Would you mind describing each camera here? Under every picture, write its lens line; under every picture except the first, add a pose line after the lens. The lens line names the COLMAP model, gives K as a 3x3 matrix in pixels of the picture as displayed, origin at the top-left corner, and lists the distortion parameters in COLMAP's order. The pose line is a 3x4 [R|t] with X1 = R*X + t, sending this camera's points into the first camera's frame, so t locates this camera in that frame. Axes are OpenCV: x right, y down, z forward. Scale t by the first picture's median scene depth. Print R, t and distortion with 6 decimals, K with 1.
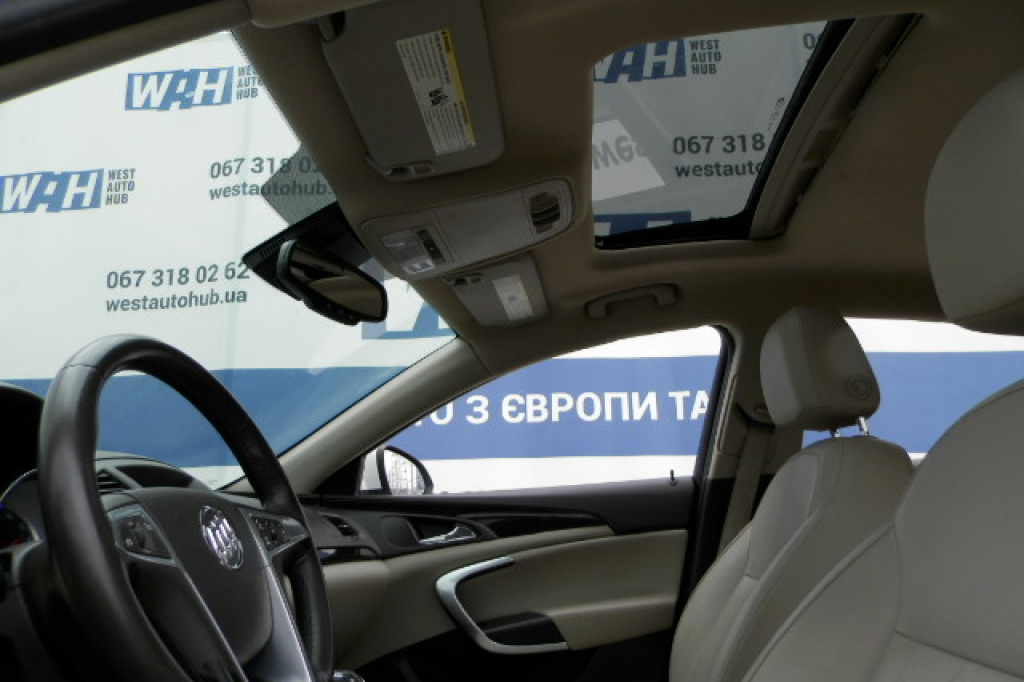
lens RADIAL K [[757.6, 0, 512.0], [0, 757.6, 341.0], [0, 0, 1]] dist [0.004007, 0.001805]
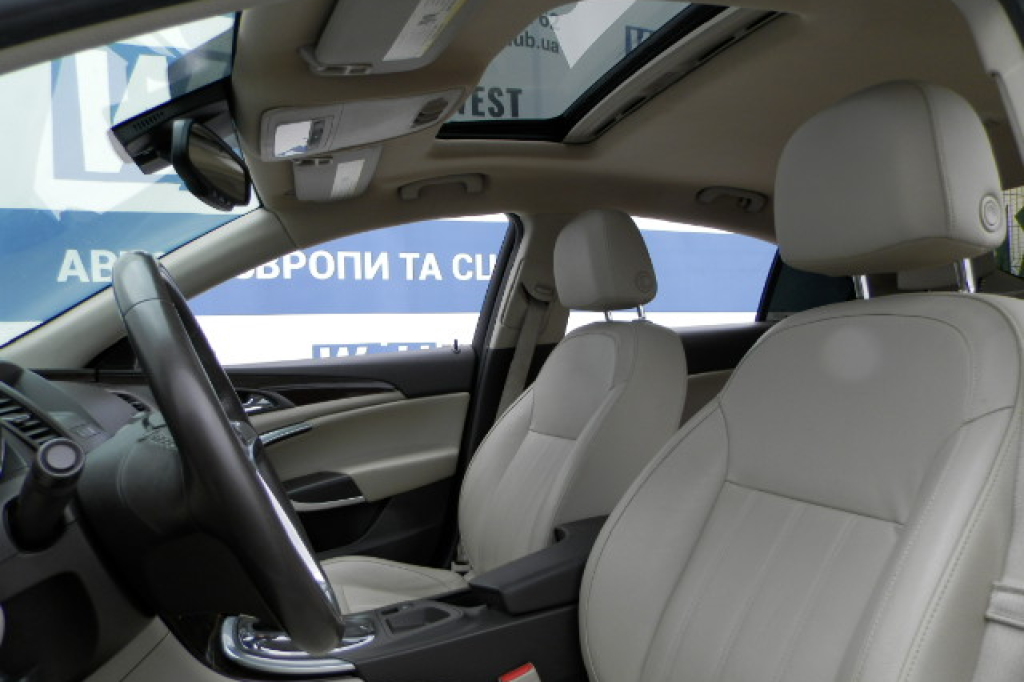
lens RADIAL K [[746.1, 0, 512.0], [0, 746.1, 341.0], [0, 0, 1]] dist [-0.008117, -0.000457]
pose [[0.910962, -0.008204, 0.412408, -0.171374], [-0.075578, 0.979557, 0.186429, -0.039182], [-0.405507, -0.200998, 0.891720, -0.006601]]
